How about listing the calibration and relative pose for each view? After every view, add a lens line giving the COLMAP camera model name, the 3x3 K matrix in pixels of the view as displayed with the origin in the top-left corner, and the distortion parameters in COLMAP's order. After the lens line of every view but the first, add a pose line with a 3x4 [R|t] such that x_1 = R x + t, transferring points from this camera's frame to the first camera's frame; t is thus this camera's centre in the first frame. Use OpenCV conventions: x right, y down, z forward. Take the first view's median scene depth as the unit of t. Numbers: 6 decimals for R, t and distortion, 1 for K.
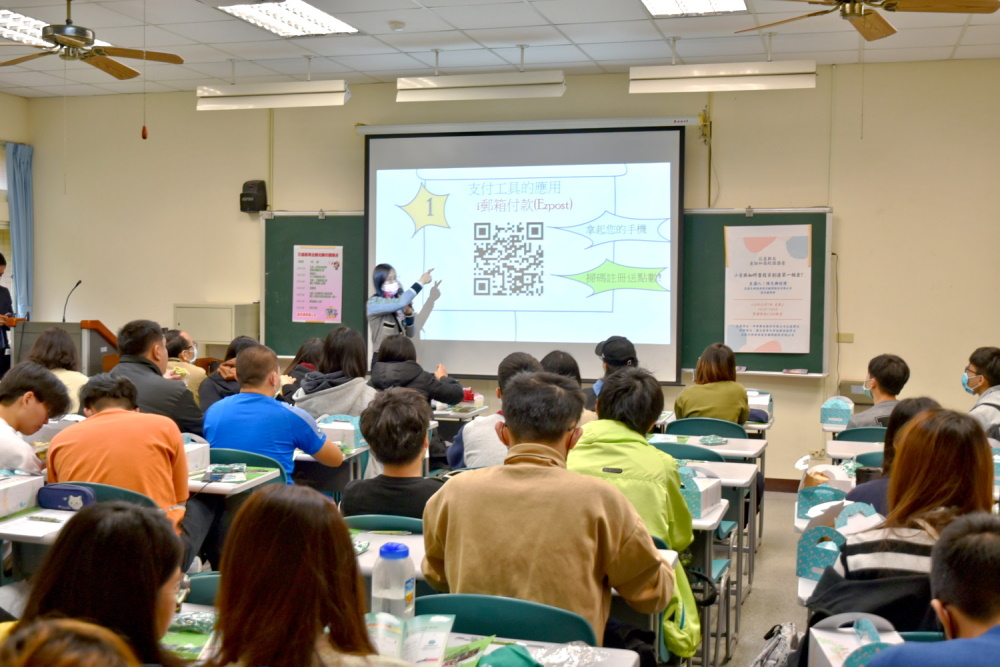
lens RADIAL K [[1152.2, 0, 487.9], [0, 1152.2, 356.9], [0, 0, 1]] dist [0.039035, 0.000000]
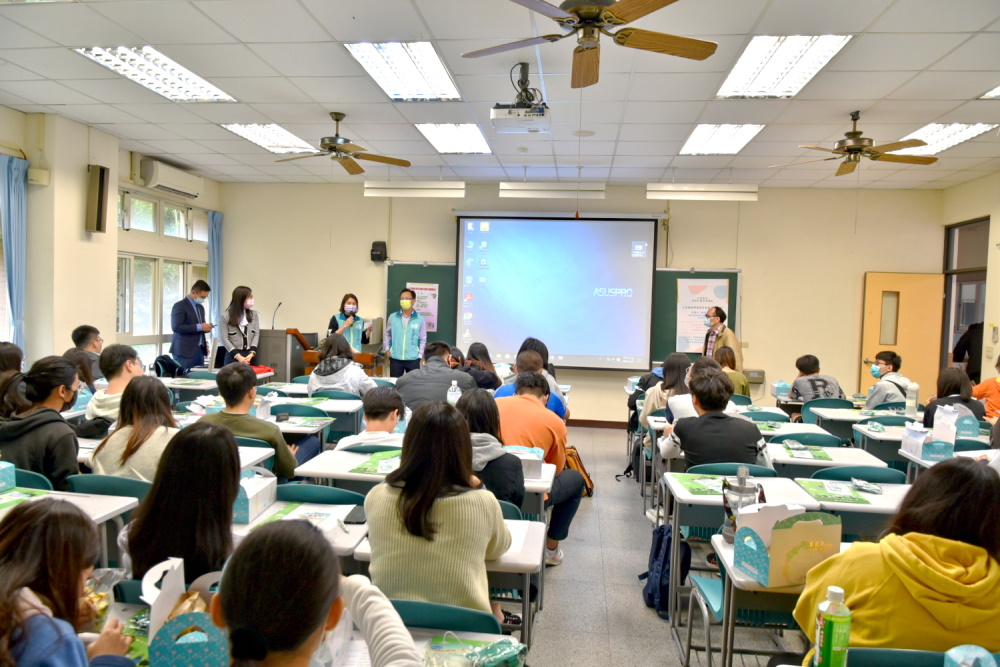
lens RADIAL K [[674.0, 0, 501.4], [0, 674.0, 334.9], [0, 0, 1]] dist [0.023270, 0.000772]
pose [[0.983168, 0.011998, 0.182307, -0.215255], [-0.008150, 0.999728, -0.021844, -0.005363], [-0.182520, 0.019991, 0.982999, 0.061902]]
